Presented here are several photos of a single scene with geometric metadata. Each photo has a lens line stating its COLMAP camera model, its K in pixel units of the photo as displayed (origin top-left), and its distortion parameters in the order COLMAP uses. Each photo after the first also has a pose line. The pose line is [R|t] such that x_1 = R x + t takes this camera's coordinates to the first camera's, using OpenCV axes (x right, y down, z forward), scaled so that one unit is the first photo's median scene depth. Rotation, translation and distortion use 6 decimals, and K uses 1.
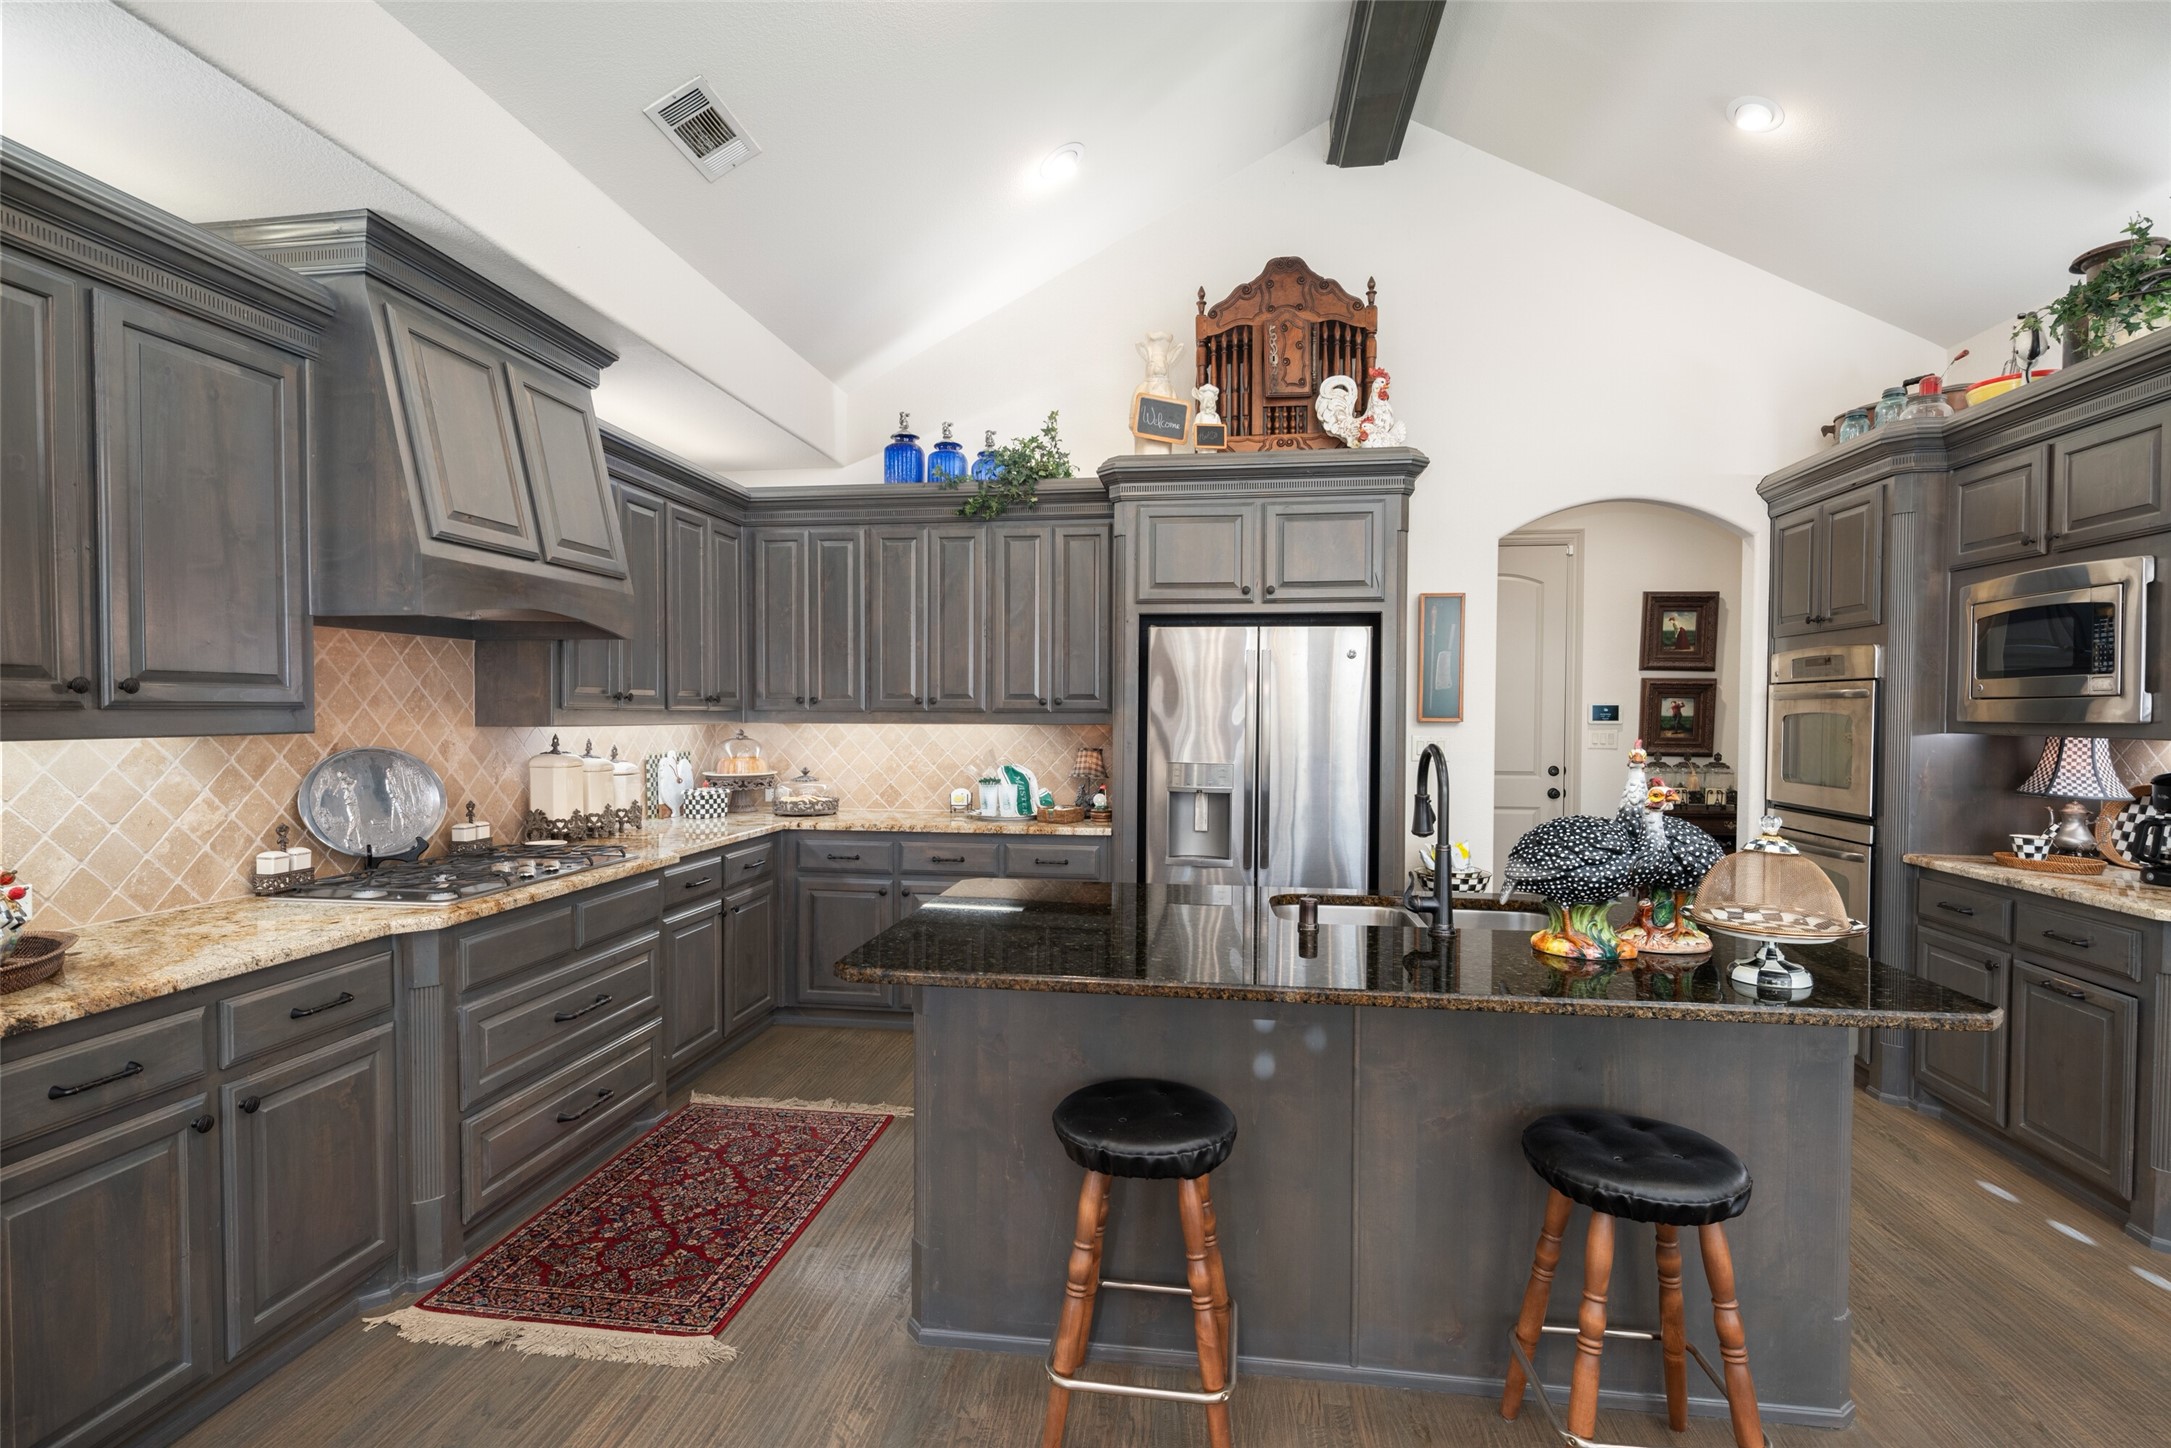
lens RADIAL K [[1046.1, 0, 1074.0], [0, 1046.1, 732.5], [0, 0, 1]] dist [0.001784, -0.000502]
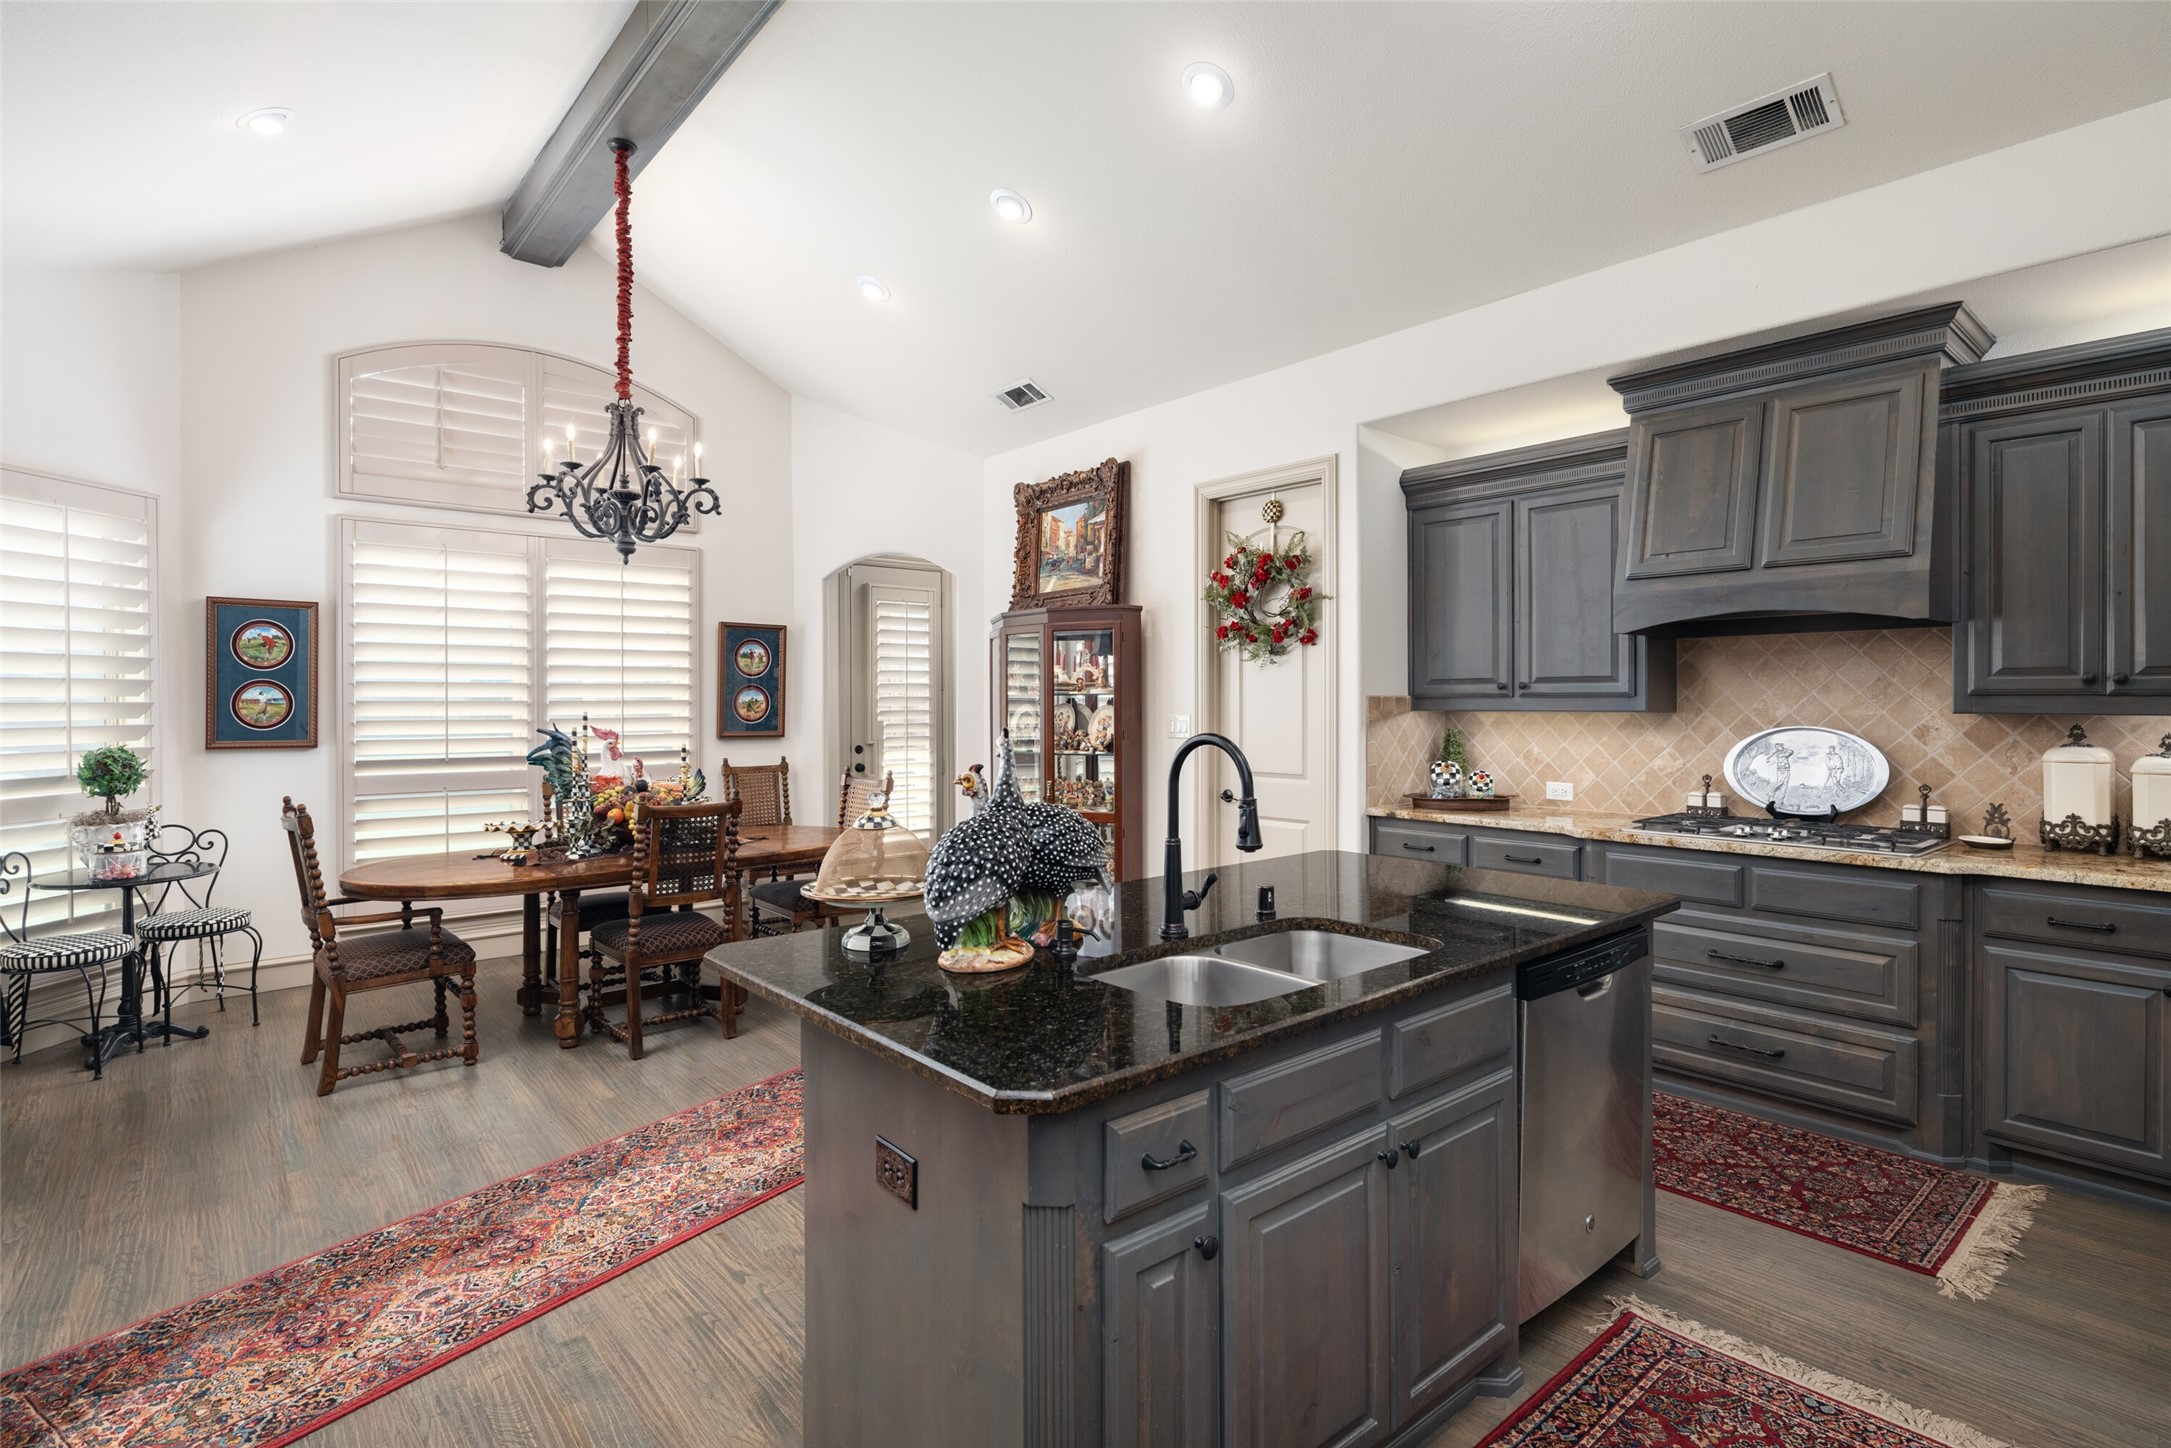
lens RADIAL K [[1059.3, 0, 1074.3], [0, 1059.3, 706.2], [0, 0, 1]] dist [-0.000369, 0.000674]
pose [[-0.671209, 0.005557, -0.741247, 0.620599], [-0.014252, 0.999690, 0.020399, -0.017133], [0.741131, 0.024257, -0.670922, 0.876415]]
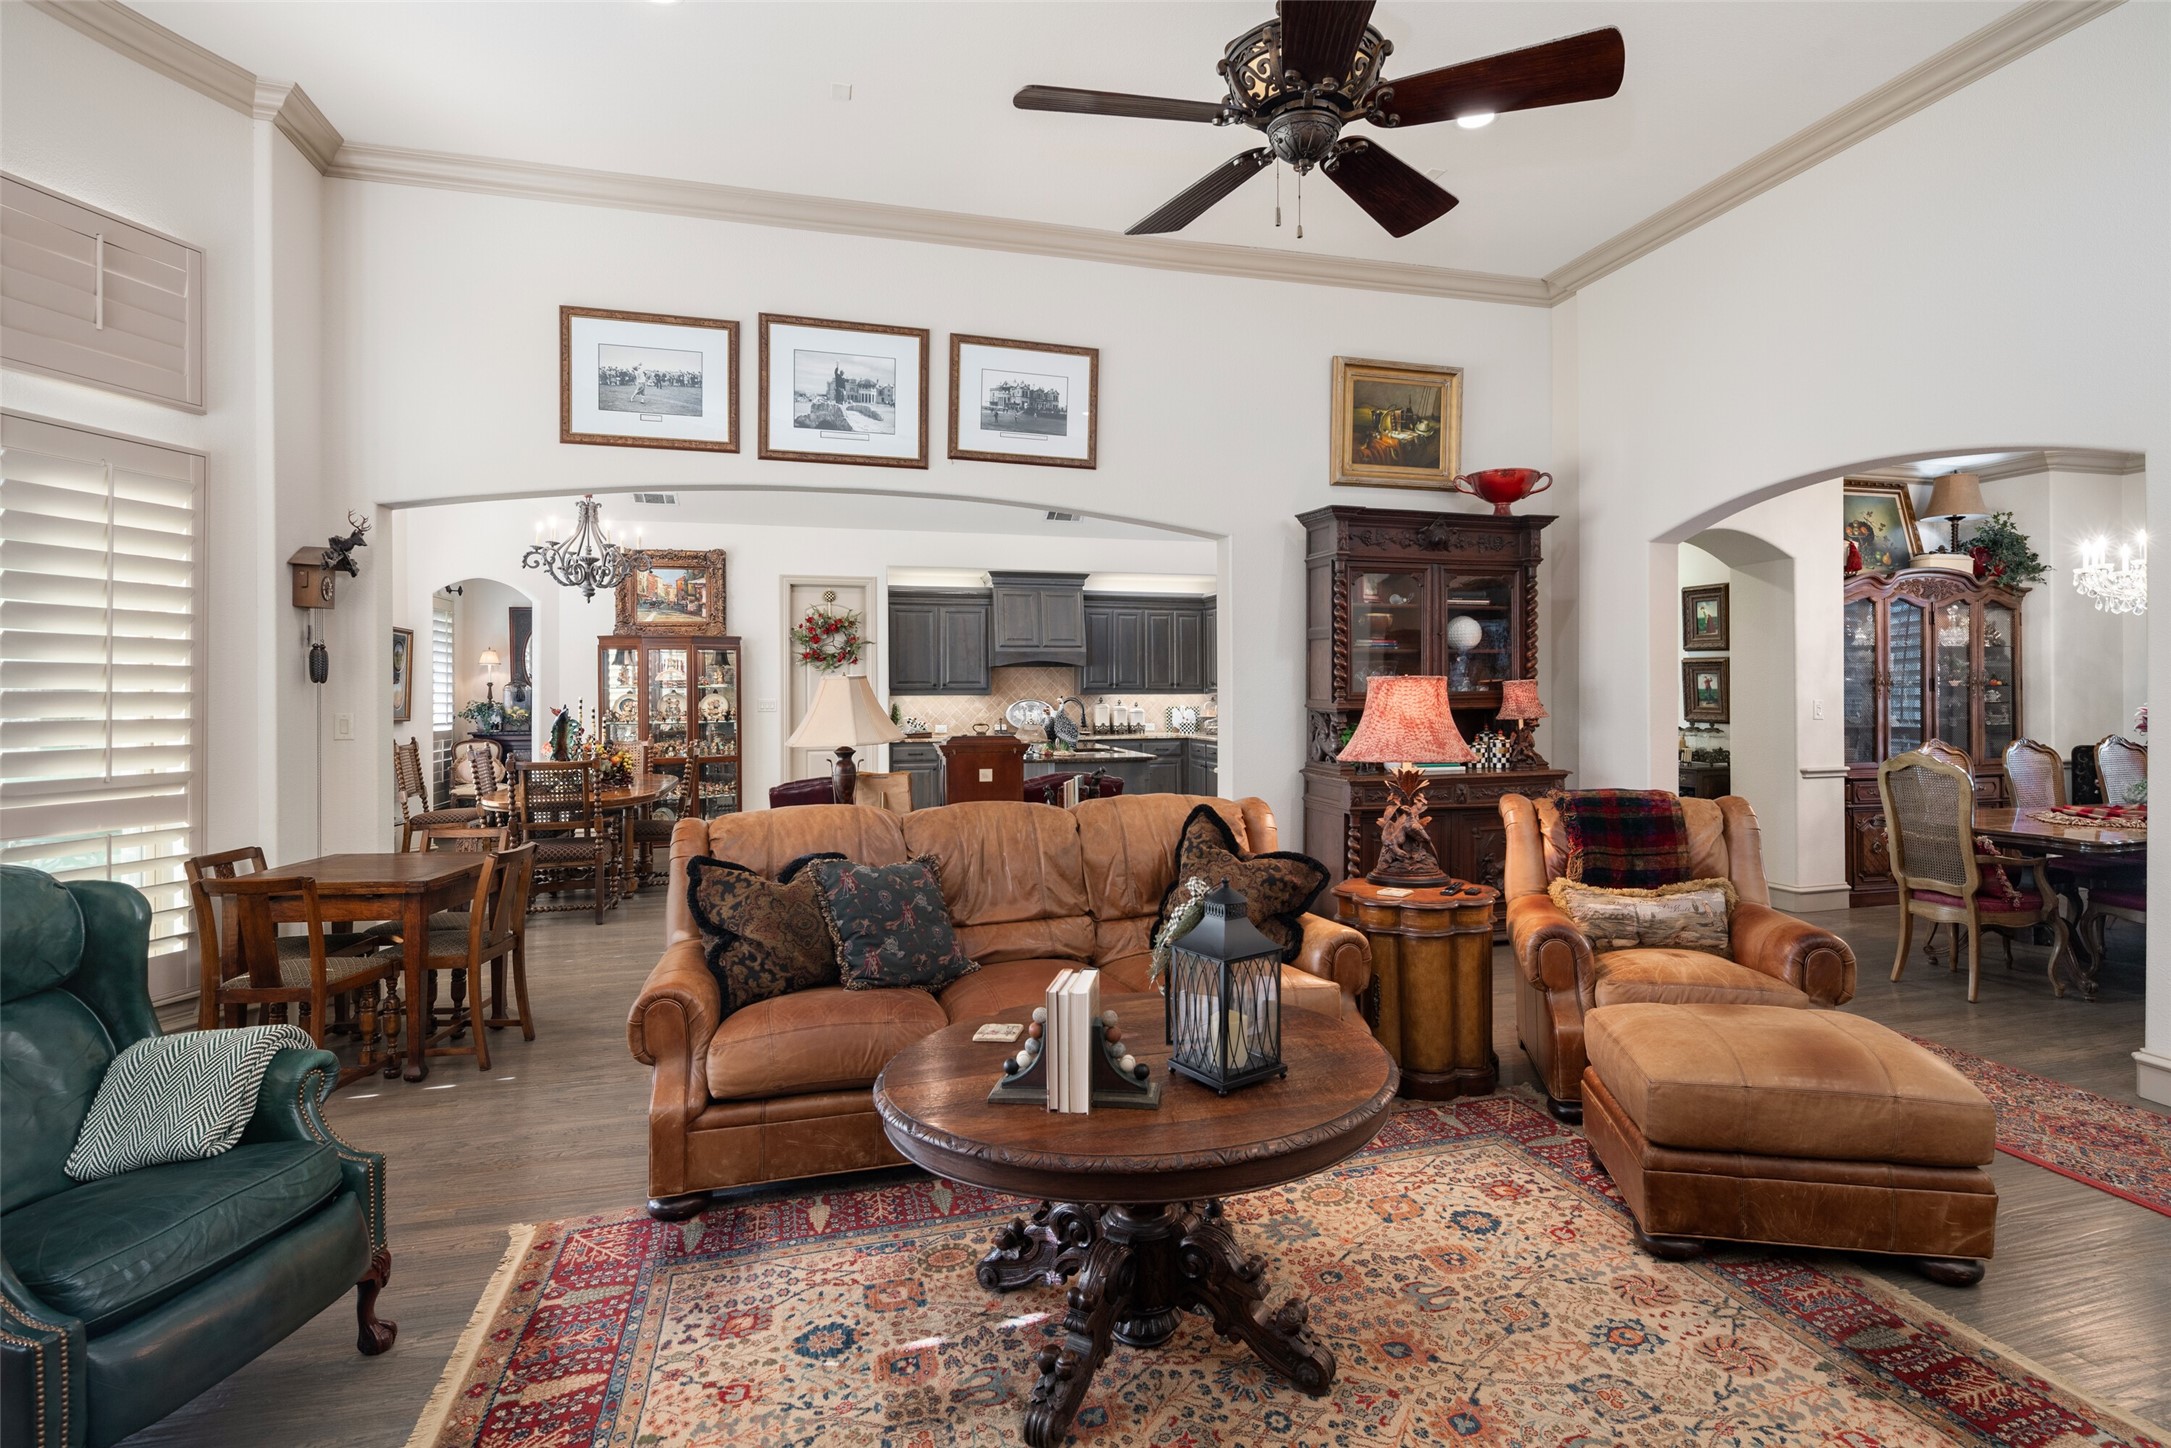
lens RADIAL K [[1079.4, 0, 1145.1], [0, 1079.4, 688.3], [0, 0, 1]] dist [-0.002989, -0.000212]
pose [[0.415159, -0.005470, -0.909733, 2.111652], [-0.014618, 0.999813, -0.012683, 0.012655], [0.909632, 0.018564, 0.415001, -0.133768]]
